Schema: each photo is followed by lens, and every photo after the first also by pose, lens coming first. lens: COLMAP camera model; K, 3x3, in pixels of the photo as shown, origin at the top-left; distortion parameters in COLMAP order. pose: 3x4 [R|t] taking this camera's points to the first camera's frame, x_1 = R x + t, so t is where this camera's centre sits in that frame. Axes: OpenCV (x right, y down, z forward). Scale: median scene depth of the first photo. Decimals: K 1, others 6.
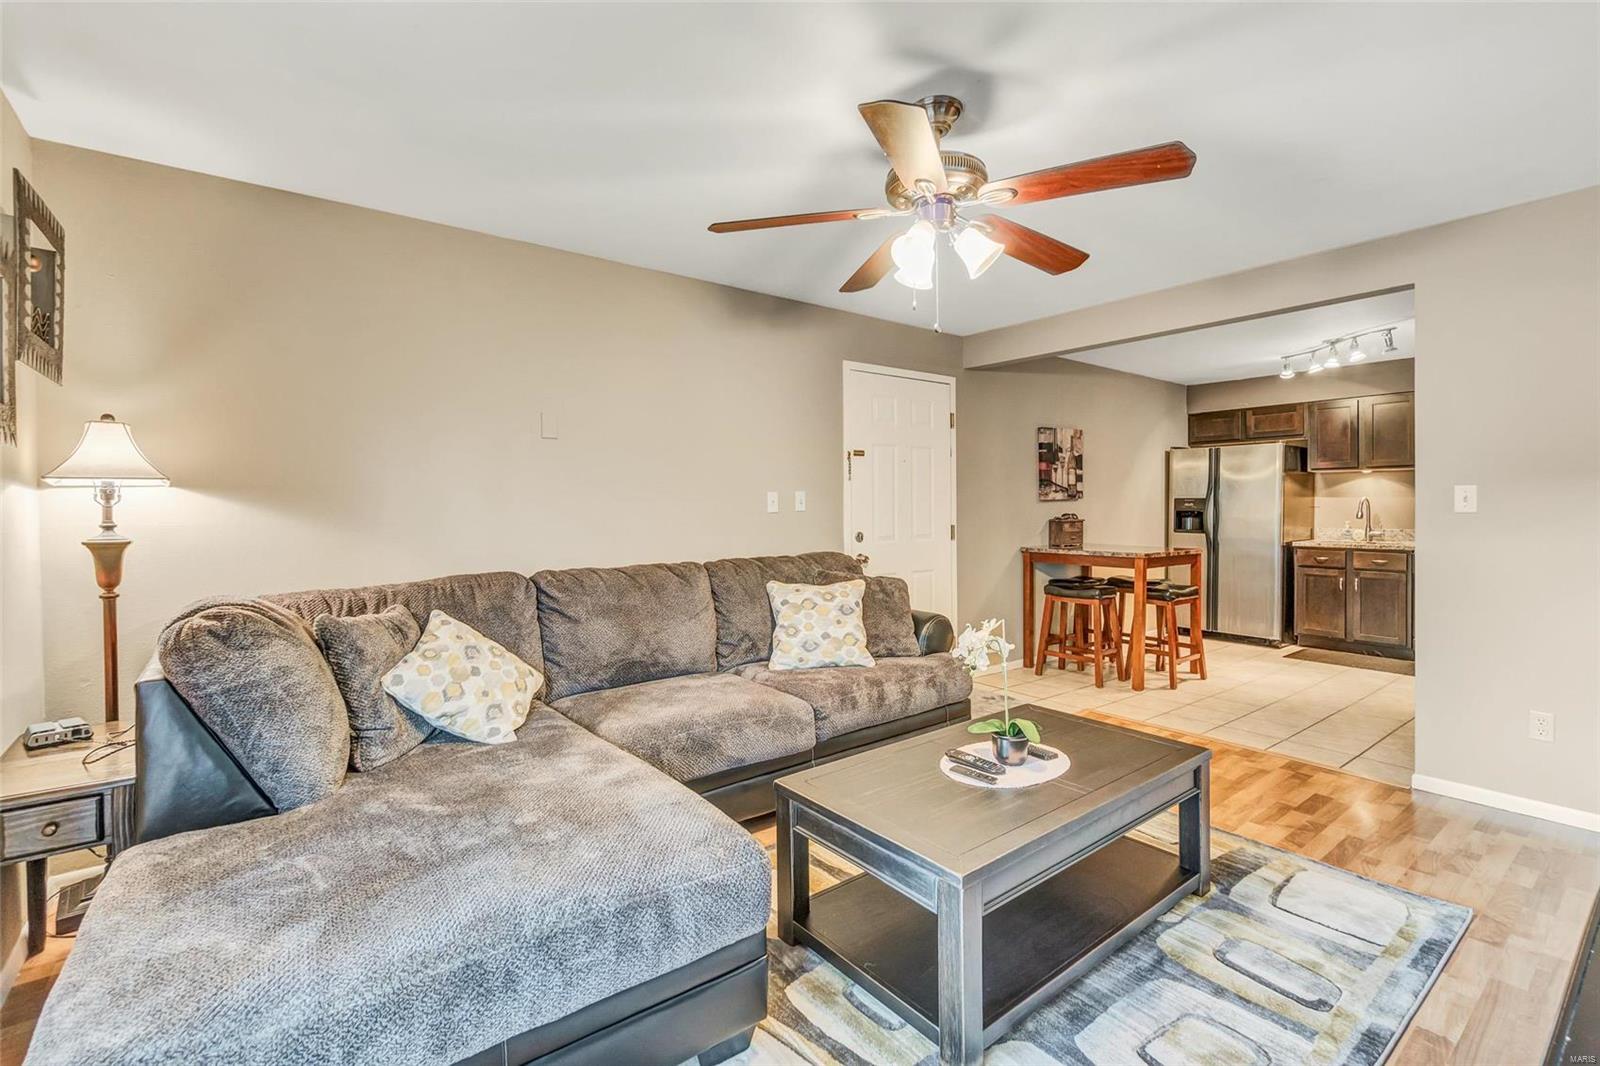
lens RADIAL K [[711.4, 0, 777.7], [0, 711.4, 516.5], [0, 0, 1]] dist [-0.005580, 0.000592]
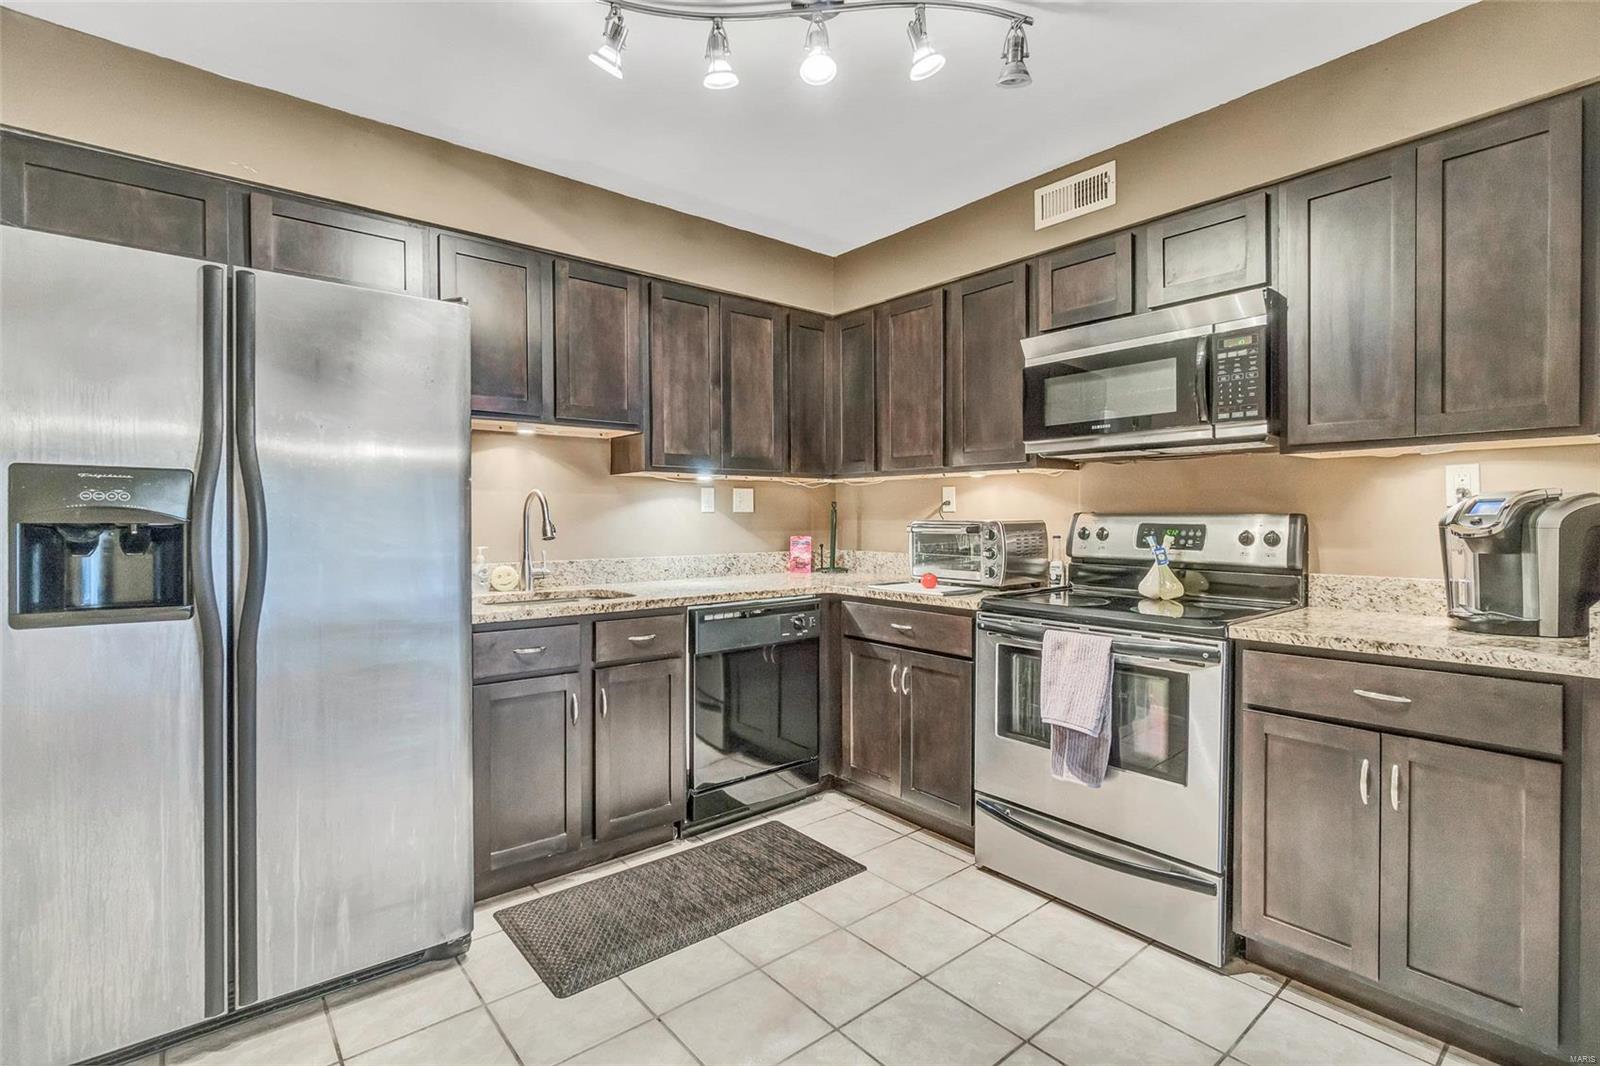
lens RADIAL K [[740.7, 0, 789.2], [0, 740.7, 531.0], [0, 0, 1]] dist [-0.004234, -0.000306]
pose [[-0.053223, -0.011395, 0.998518, 0.368905], [0.019962, 0.999723, 0.012472, -0.004737], [-0.998383, 0.020597, -0.052981, 0.869242]]
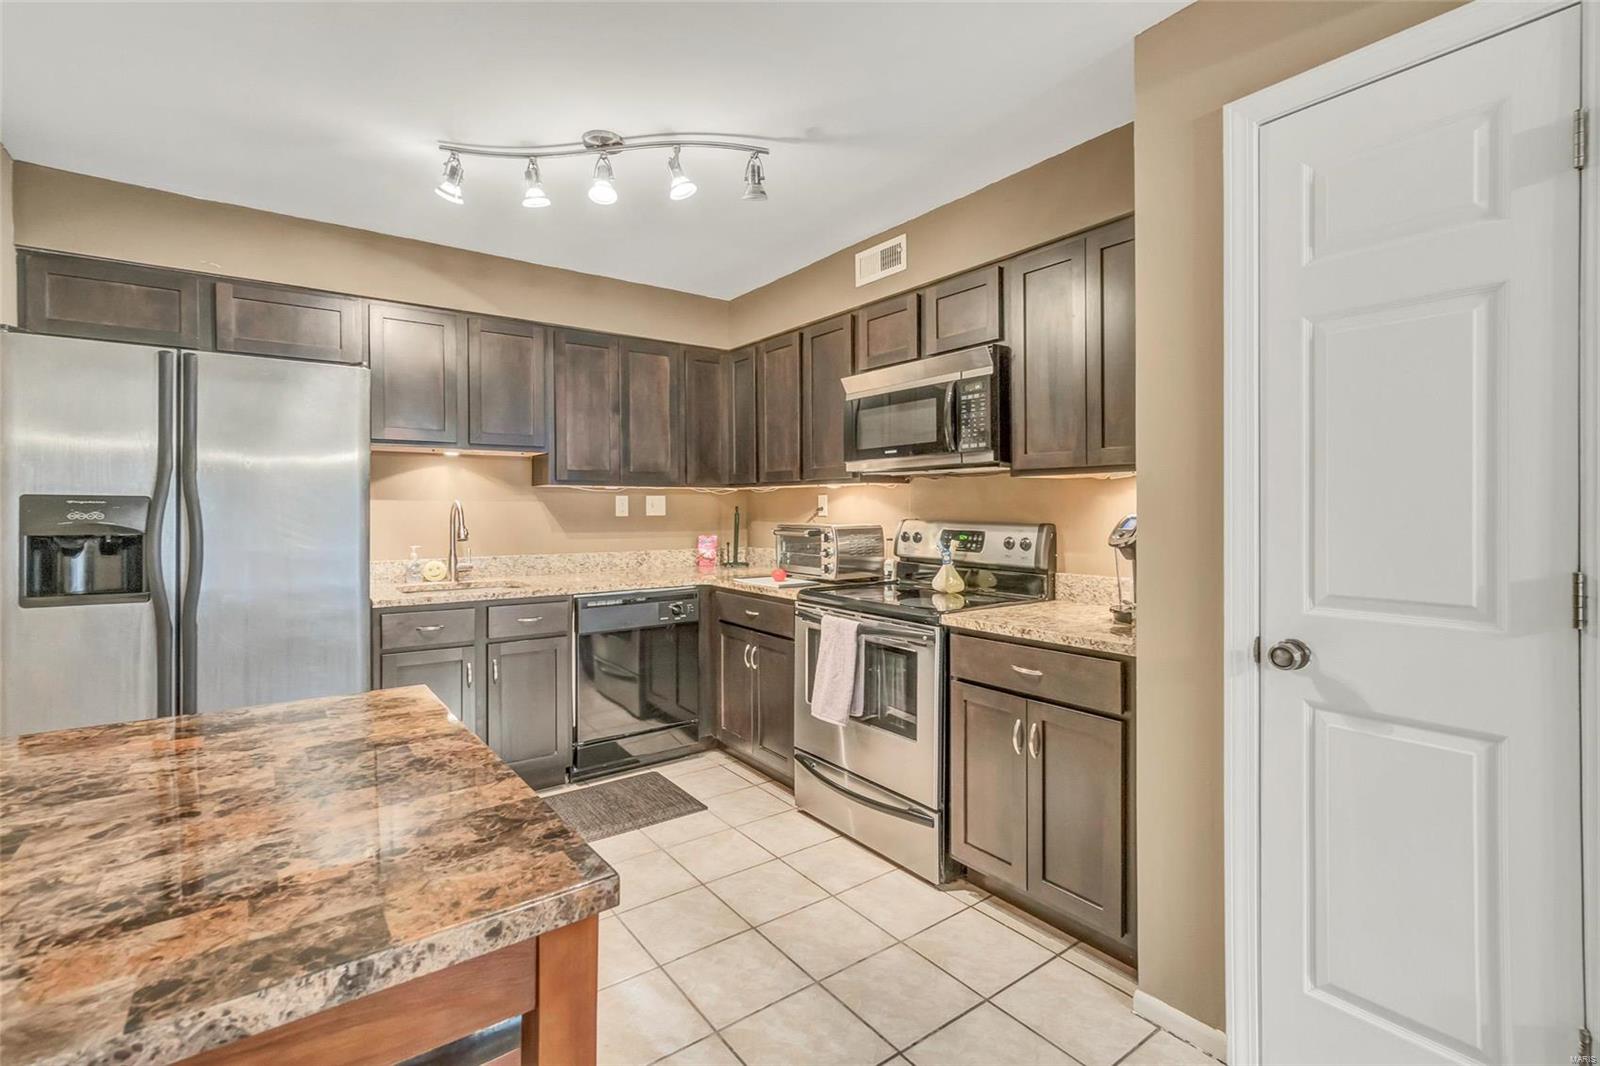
lens RADIAL K [[711.4, 0, 791.3], [0, 711.4, 519.9], [0, 0, 1]] dist [-0.005580, 0.000592]
pose [[0.002777, -0.010134, 0.999945, 0.287311], [0.017858, 0.999790, 0.010082, -0.013520], [-0.999837, 0.017829, 0.002958, 0.743239]]
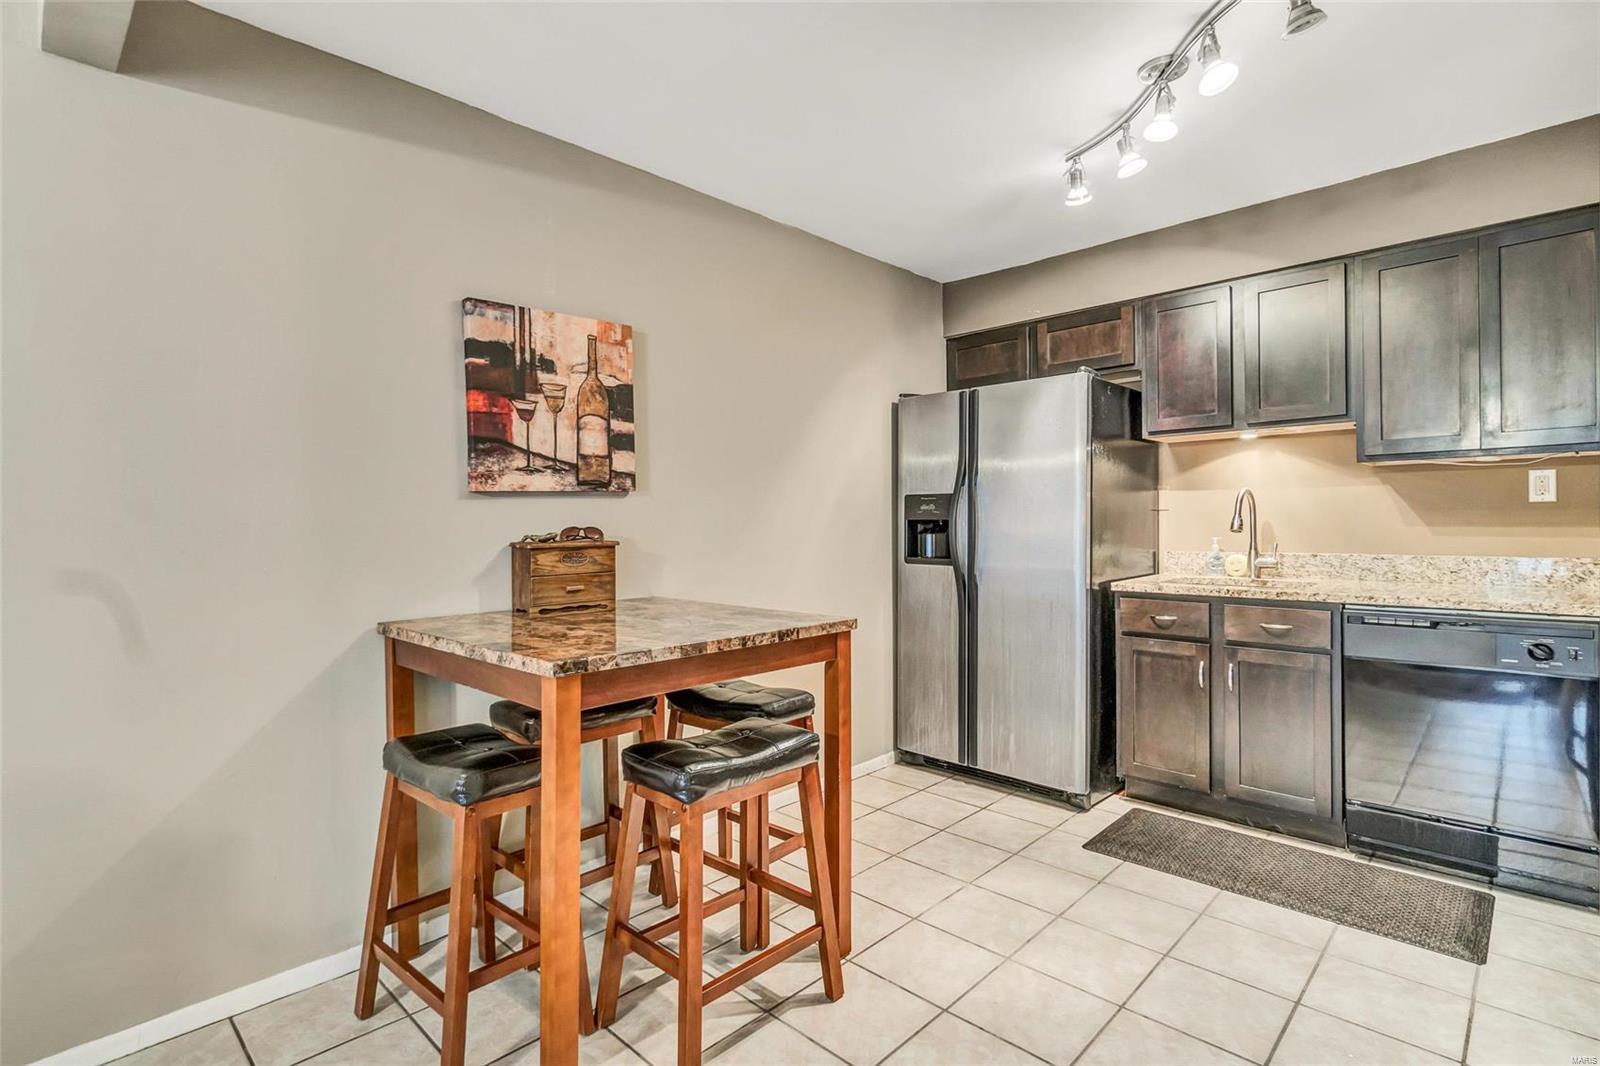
lens RADIAL K [[796.4, 0, 787.7], [0, 796.4, 533.8], [0, 0, 1]] dist [0.002130, -0.000316]
pose [[0.987015, -0.010223, 0.160302, 0.428556], [0.010468, 0.999945, -0.000688, 0.001149], [-0.160286, 0.002357, 0.987068, 0.509497]]
